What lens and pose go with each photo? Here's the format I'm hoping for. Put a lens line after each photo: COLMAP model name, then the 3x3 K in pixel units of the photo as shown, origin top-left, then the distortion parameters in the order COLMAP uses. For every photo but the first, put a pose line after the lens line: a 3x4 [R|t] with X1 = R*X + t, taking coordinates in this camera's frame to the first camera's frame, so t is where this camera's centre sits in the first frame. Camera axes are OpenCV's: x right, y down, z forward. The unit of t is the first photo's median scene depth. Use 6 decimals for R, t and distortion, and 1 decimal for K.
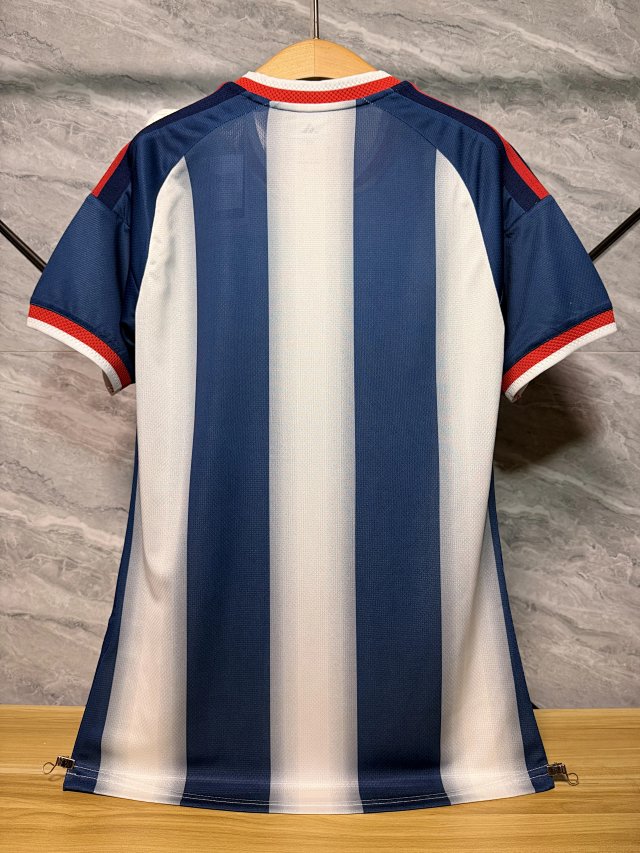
lens RADIAL K [[610.7, 0, 320.1], [0, 610.7, 425.9], [0, 0, 1]] dist [-0.011371, -0.002894]
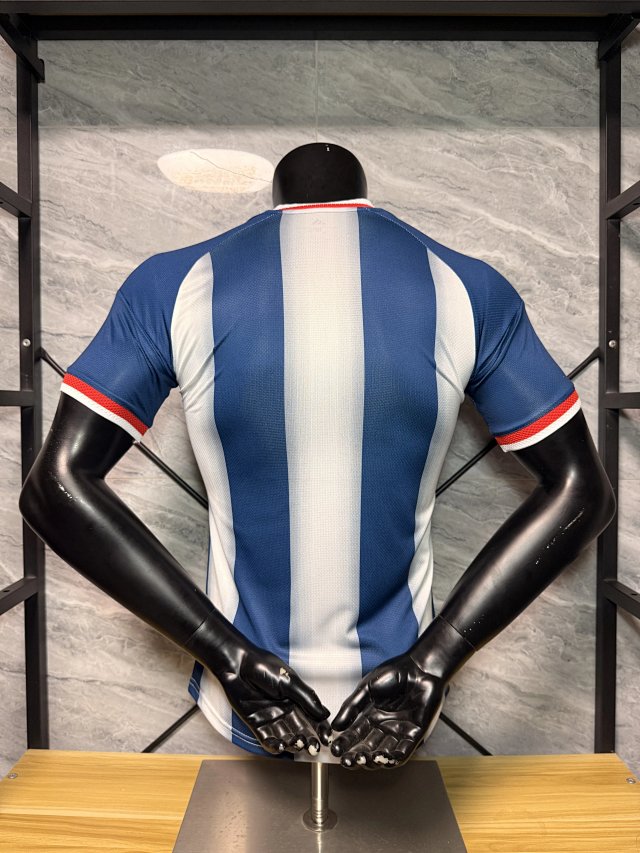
lens RADIAL K [[610.7, 0, 321.0], [0, 610.7, 422.9], [0, 0, 1]] dist [-0.011371, -0.002894]
pose [[0.999998, 0.001332, 0.001239, -0.006939], [-0.001415, 0.997614, 0.069029, -0.327322], [-0.001144, -0.069031, 0.997614, -0.258157]]
